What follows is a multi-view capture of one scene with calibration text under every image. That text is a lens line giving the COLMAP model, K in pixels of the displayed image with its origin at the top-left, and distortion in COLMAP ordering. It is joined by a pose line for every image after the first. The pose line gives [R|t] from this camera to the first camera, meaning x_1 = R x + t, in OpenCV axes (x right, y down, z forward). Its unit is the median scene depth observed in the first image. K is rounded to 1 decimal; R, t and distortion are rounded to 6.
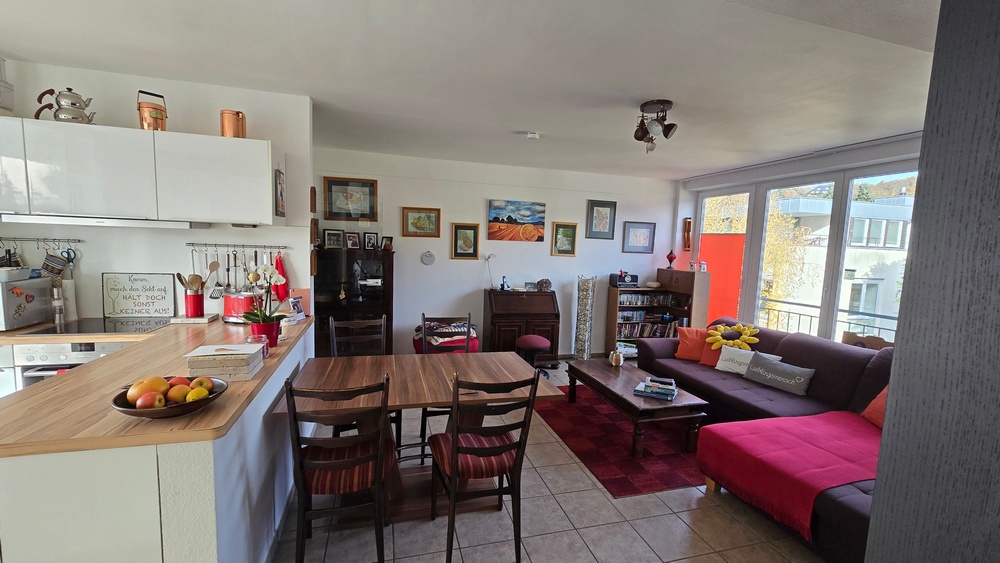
lens RADIAL K [[414.9, 0, 501.1], [0, 414.9, 282.7], [0, 0, 1]] dist [0.000317, -0.000063]
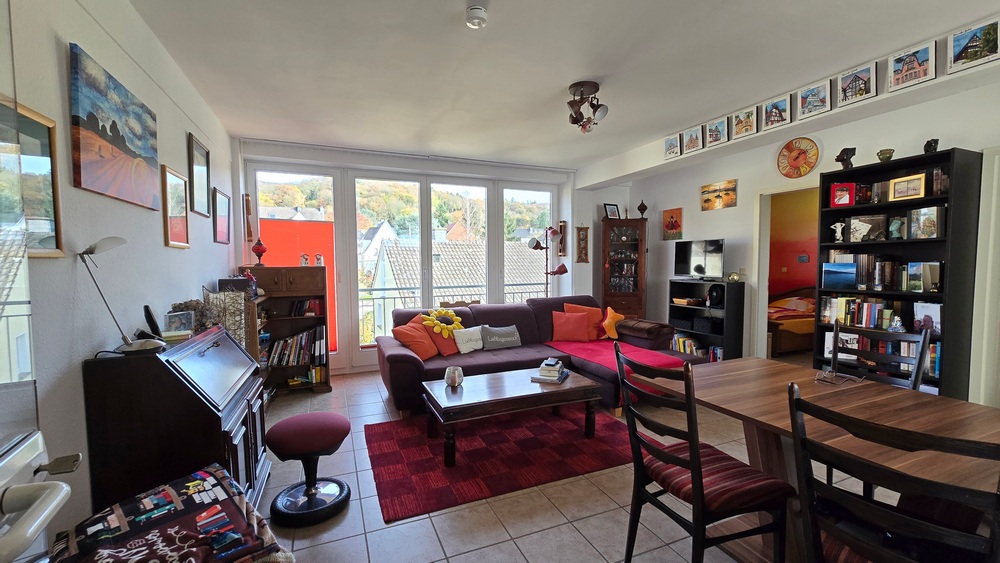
lens RADIAL K [[414.9, 0, 503.0], [0, 414.9, 286.9], [0, 0, 1]] dist [0.000317, -0.000063]
pose [[-0.104722, -0.092216, 0.990217, -0.366225], [0.096003, 0.990104, 0.102359, -0.036159], [-0.989857, 0.105783, -0.094833, 0.765371]]
